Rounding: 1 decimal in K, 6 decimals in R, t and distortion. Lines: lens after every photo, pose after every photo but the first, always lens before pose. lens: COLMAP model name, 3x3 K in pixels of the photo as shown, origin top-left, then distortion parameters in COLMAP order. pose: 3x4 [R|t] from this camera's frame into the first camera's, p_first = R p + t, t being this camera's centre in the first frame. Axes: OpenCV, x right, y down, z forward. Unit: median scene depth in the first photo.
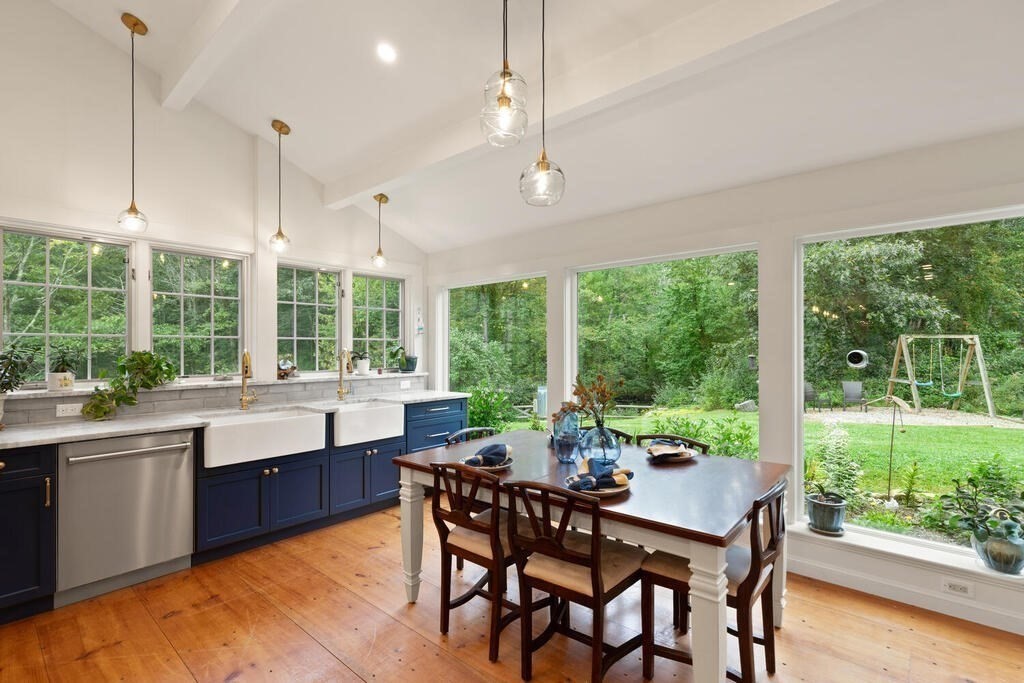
lens RADIAL K [[479.0, 0, 518.6], [0, 479.0, 353.8], [0, 0, 1]] dist [0.001617, -0.000346]
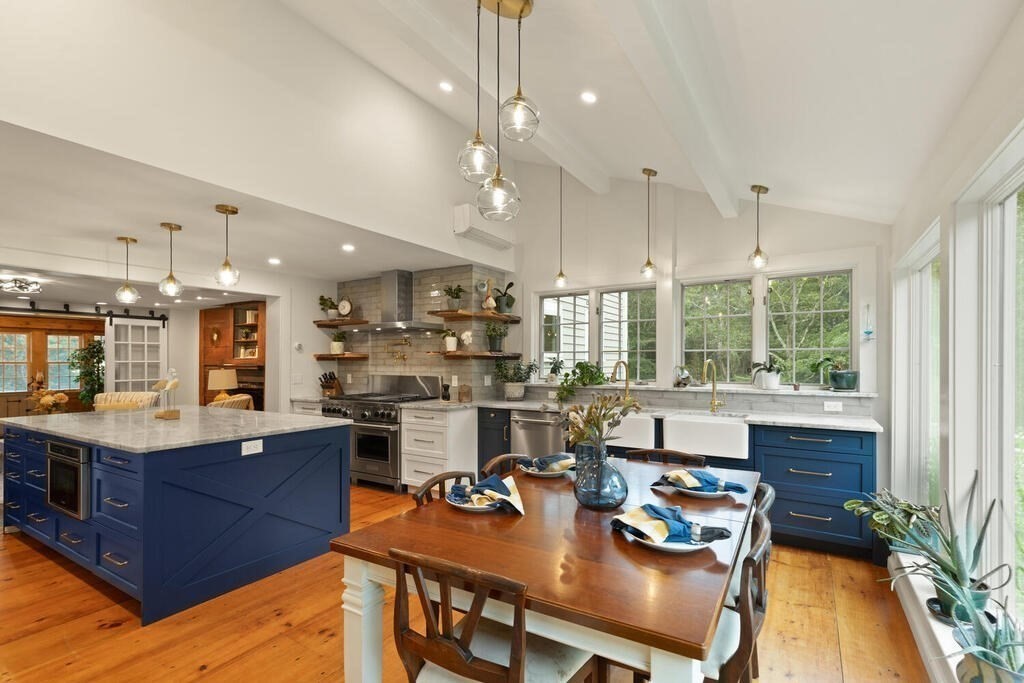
lens RADIAL K [[463.7, 0, 514.5], [0, 463.7, 358.9], [0, 0, 1]] dist [0.001576, 0.000021]
pose [[0.131656, -0.003520, -0.991289, 0.462103], [-0.009293, 0.999945, -0.004785, -0.003922], [0.991252, 0.009842, 0.131616, 0.403387]]
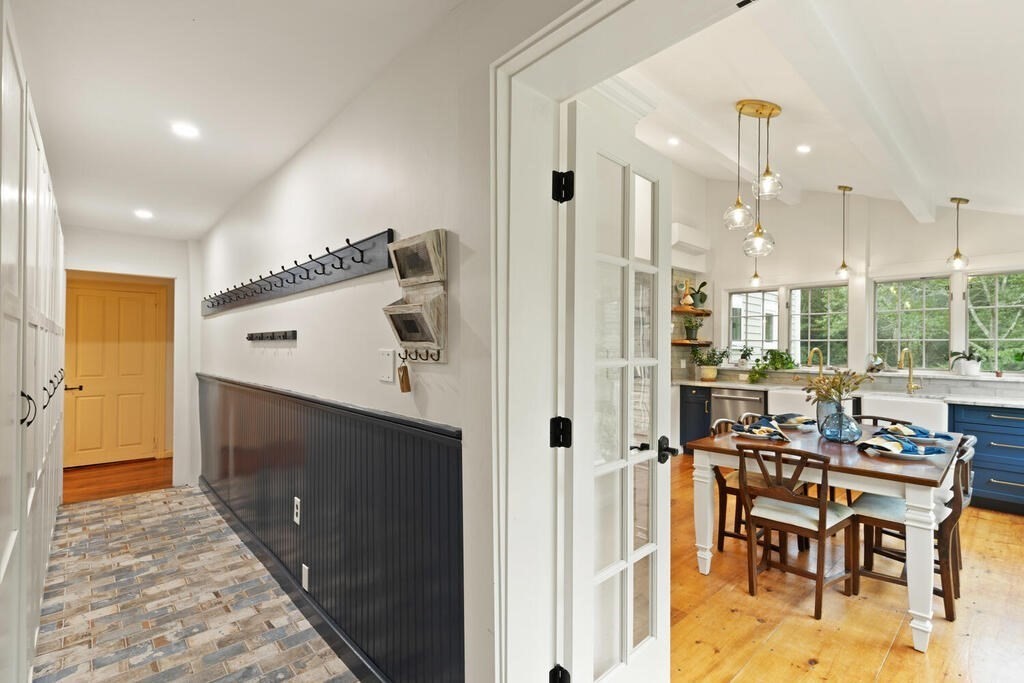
lens RADIAL K [[468.1, 0, 512.0], [0, 468.1, 341.5], [0, 0, 1]] dist [-0.000188, -0.000606]
pose [[-0.133483, -0.010409, -0.990996, 0.755088], [-0.018906, 0.999790, -0.007955, -0.001220], [0.990871, 0.017673, -0.133652, 0.178489]]
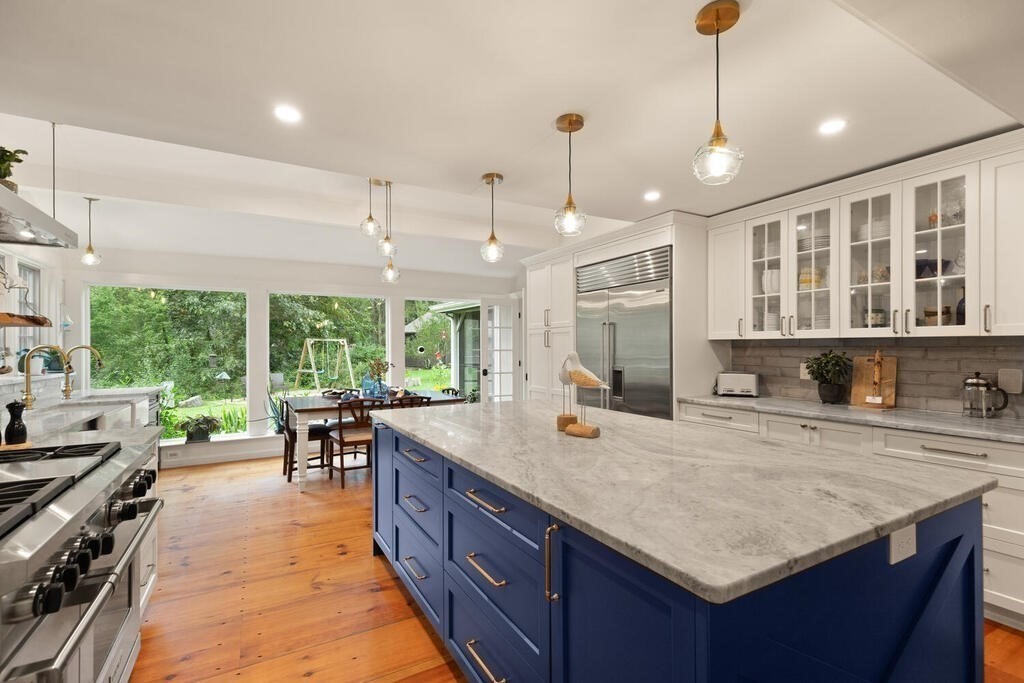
lens RADIAL K [[468.1, 0, 512.0], [0, 468.1, 341.5], [0, 0, 1]] dist [-0.000188, -0.000606]
pose [[0.357470, 0.009348, 0.933878, -0.922829], [0.017267, 0.999713, -0.016616, 0.010662], [-0.933765, 0.022065, 0.357206, -0.190401]]
